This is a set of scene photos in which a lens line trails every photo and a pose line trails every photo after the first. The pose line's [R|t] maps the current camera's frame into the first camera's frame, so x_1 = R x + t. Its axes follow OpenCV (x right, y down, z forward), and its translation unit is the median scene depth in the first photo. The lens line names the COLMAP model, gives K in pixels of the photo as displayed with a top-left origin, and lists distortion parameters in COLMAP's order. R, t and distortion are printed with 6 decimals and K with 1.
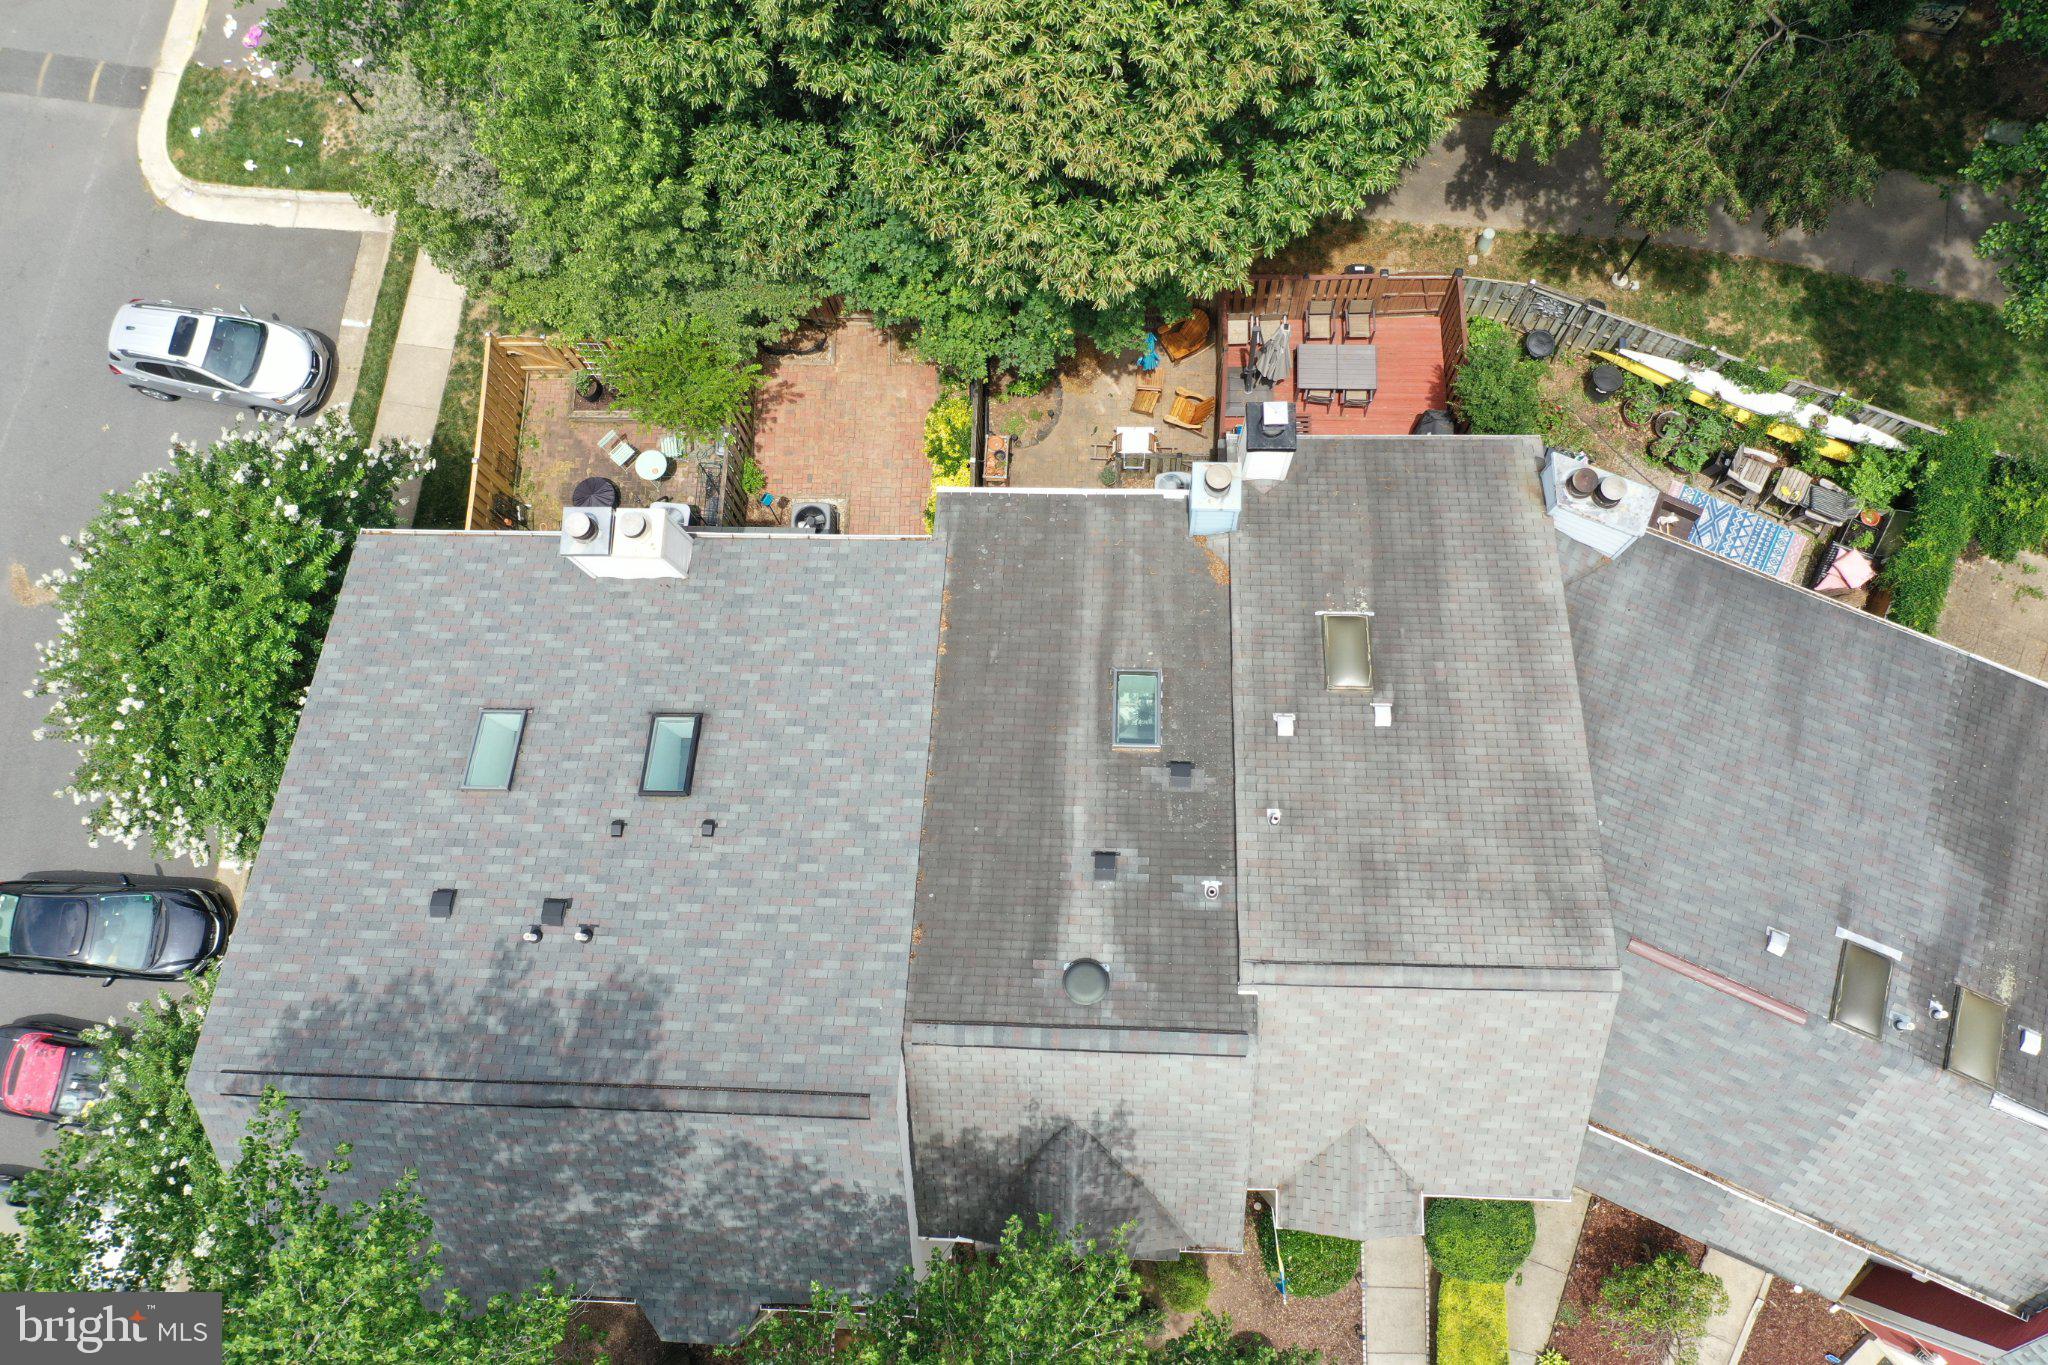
lens RADIAL K [[1603.0, 0, 1026.7], [0, 1603.0, 685.9], [0, 0, 1]] dist [-0.009885, 0.007583]
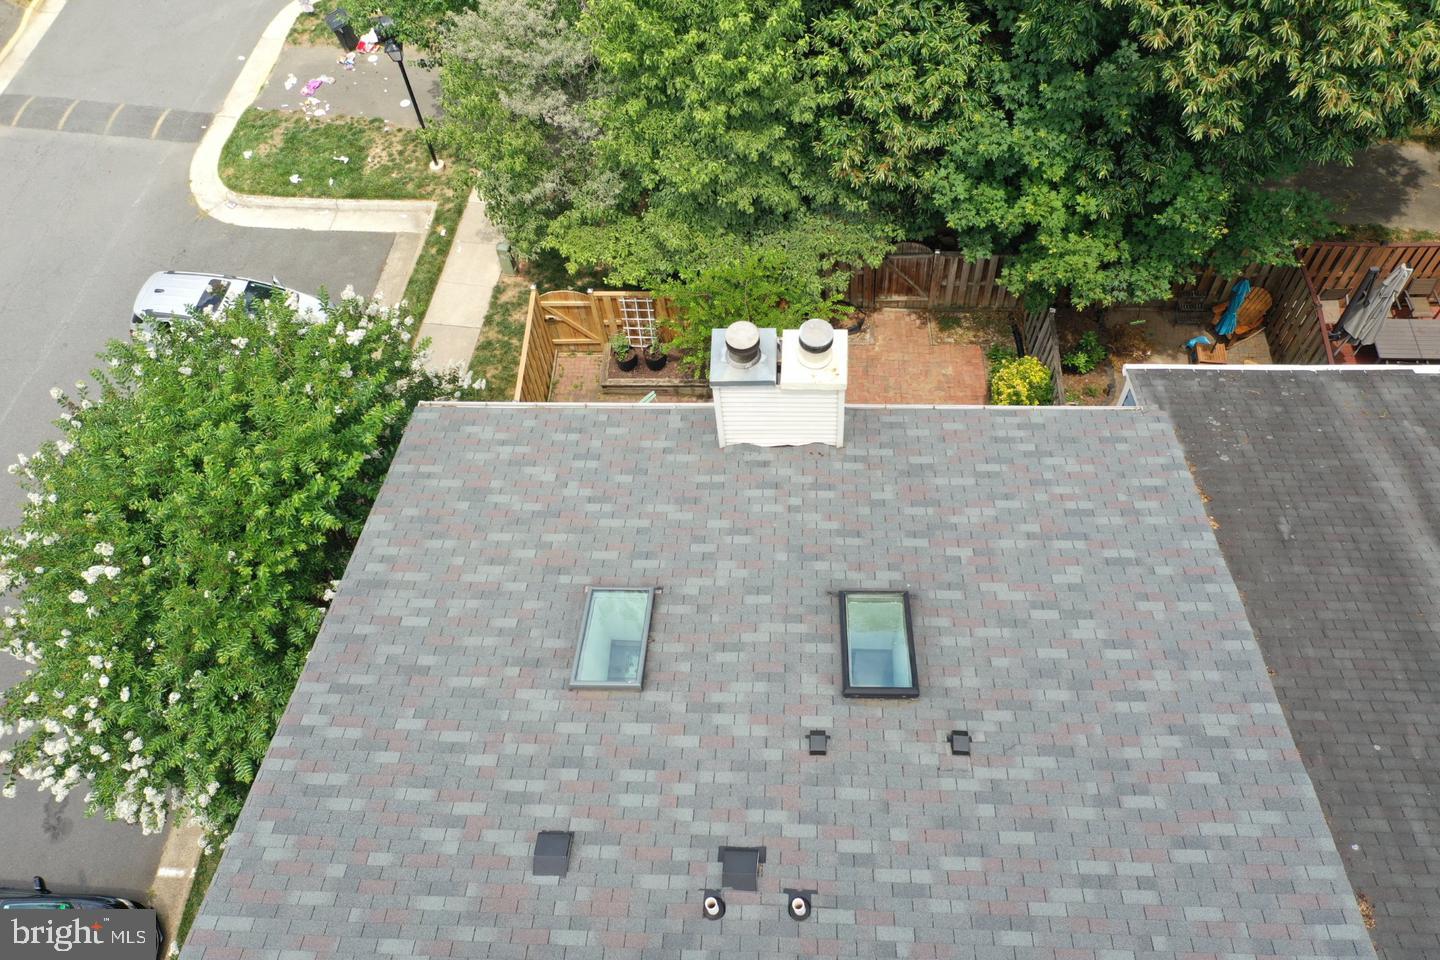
lens RADIAL K [[1127.1, 0, 720.6], [0, 1127.1, 478.0], [0, 0, 1]] dist [-0.009885, 0.007583]
pose [[0.999900, 0.012302, -0.006951, -0.271270], [-0.013867, 0.948811, -0.315541, 0.122229], [0.002714, 0.315606, 0.948887, 0.493405]]
